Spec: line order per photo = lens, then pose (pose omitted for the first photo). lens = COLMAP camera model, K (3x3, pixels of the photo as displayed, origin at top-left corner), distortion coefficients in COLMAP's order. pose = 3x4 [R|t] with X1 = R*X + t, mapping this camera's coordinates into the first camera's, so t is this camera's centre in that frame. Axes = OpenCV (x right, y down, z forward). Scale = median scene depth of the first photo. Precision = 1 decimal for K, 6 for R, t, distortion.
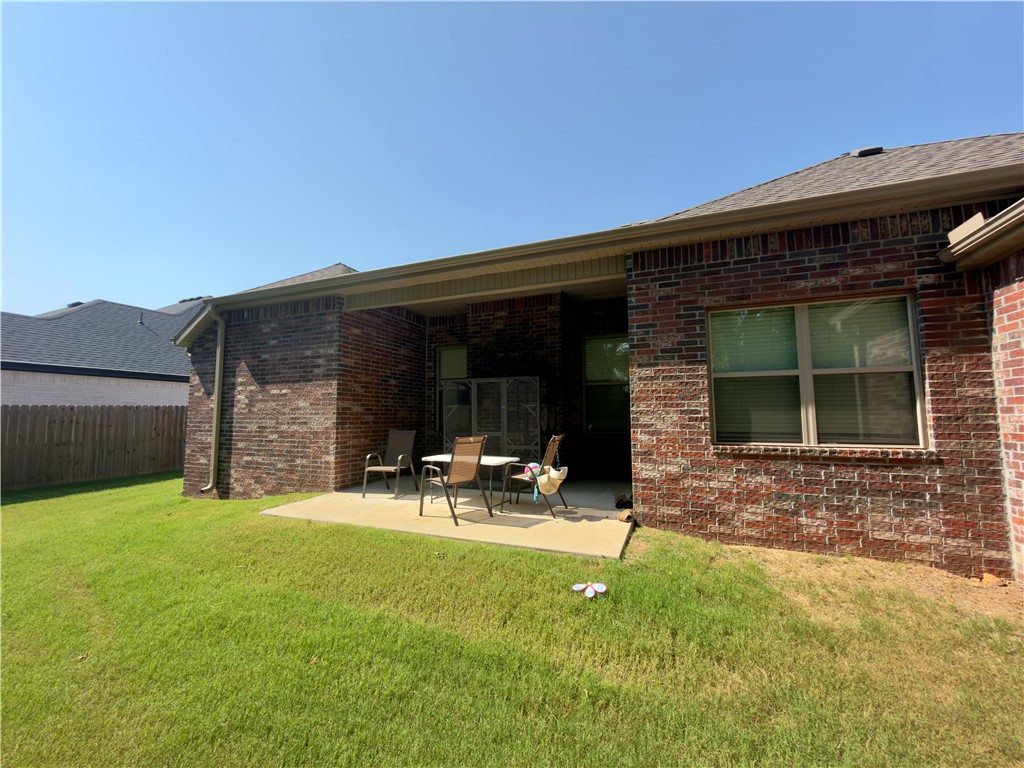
lens RADIAL K [[407.9, 0, 510.8], [0, 407.9, 390.9], [0, 0, 1]] dist [-0.001182, -0.000103]
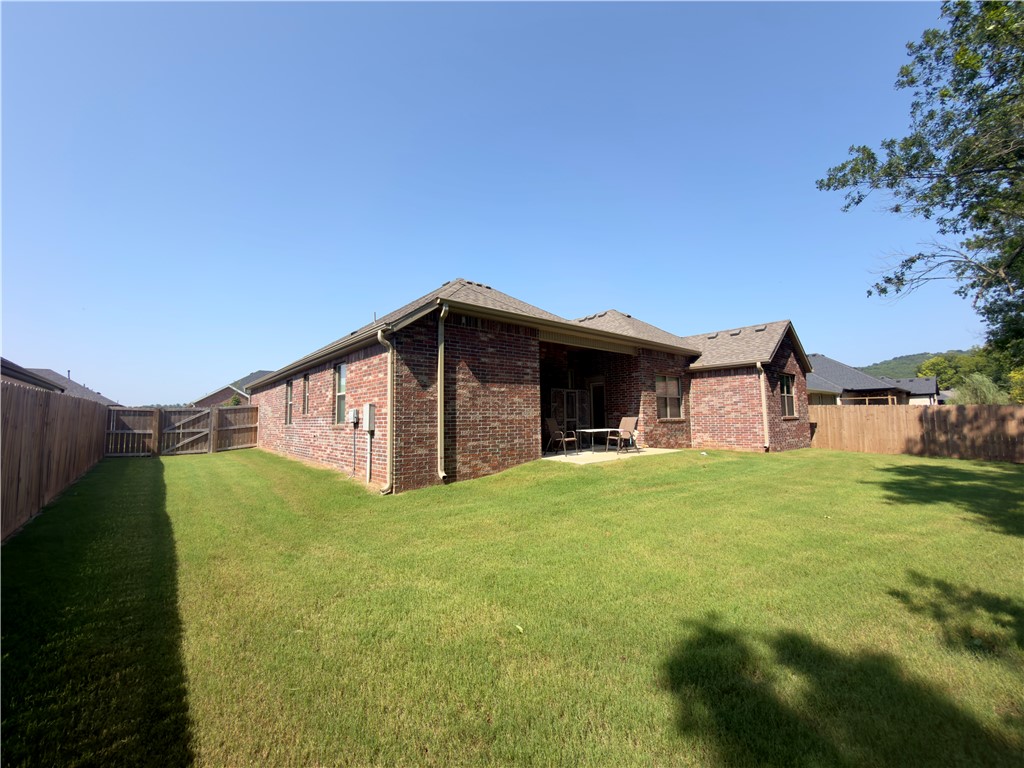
lens RADIAL K [[407.9, 0, 511.3], [0, 407.9, 382.2], [0, 0, 1]] dist [-0.001182, -0.000103]
pose [[0.458733, 0.064066, 0.886262, -1.748426], [-0.056503, 0.997482, -0.042859, 0.032712], [-0.886776, -0.030416, 0.461198, 0.374899]]
